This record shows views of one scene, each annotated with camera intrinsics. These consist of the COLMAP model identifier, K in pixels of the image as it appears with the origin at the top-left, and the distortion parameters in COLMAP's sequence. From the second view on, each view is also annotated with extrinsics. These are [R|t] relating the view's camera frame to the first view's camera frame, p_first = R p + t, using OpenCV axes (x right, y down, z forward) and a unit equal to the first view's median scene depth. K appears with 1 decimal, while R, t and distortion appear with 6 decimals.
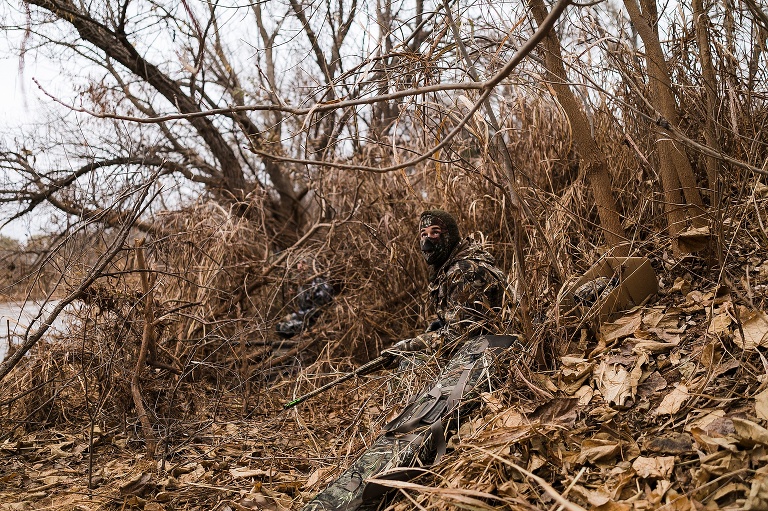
lens RADIAL K [[773.7, 0, 383.9], [0, 773.7, 255.2], [0, 0, 1]] dist [-0.001814, 0.000000]
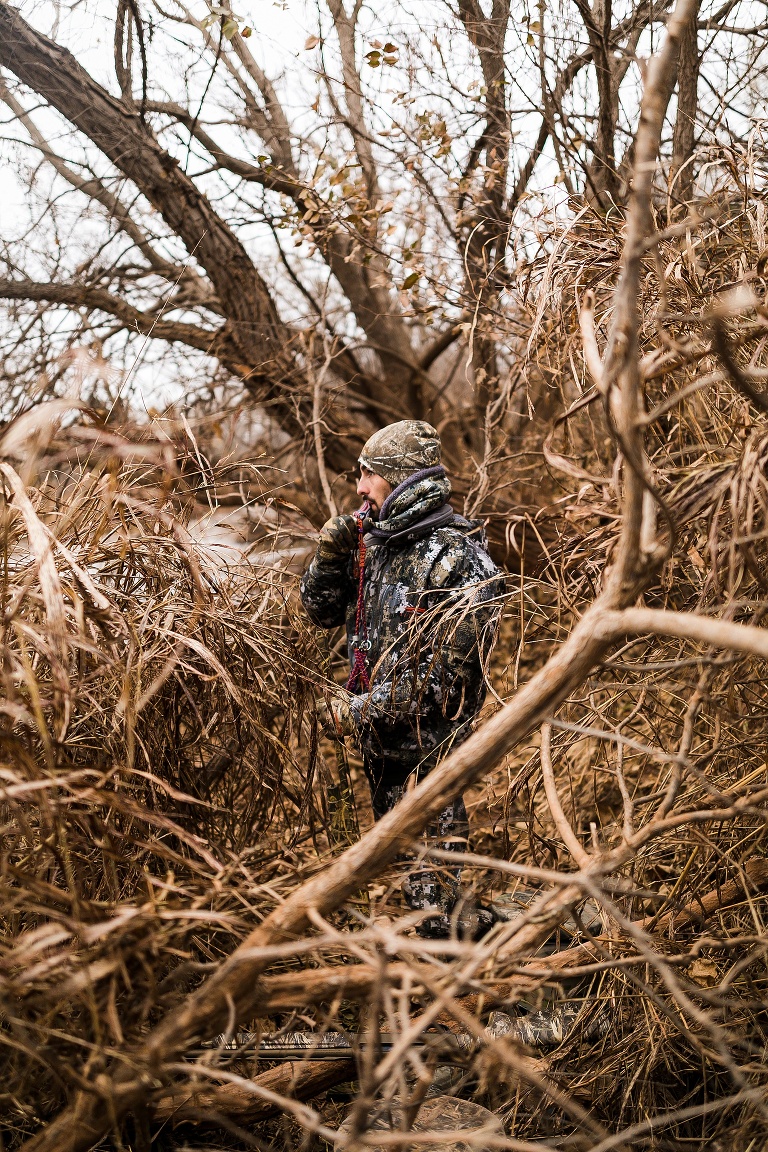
lens RADIAL K [[1160.6, 0, 384.5], [0, 1160.6, 575.8], [0, 0, 1]] dist [-0.001814, 0.000000]
pose [[0.989428, -0.020427, -0.143577, -0.040021], [0.036713, 0.993061, 0.111721, -0.028839], [0.140298, -0.115811, 0.983313, 0.337974]]
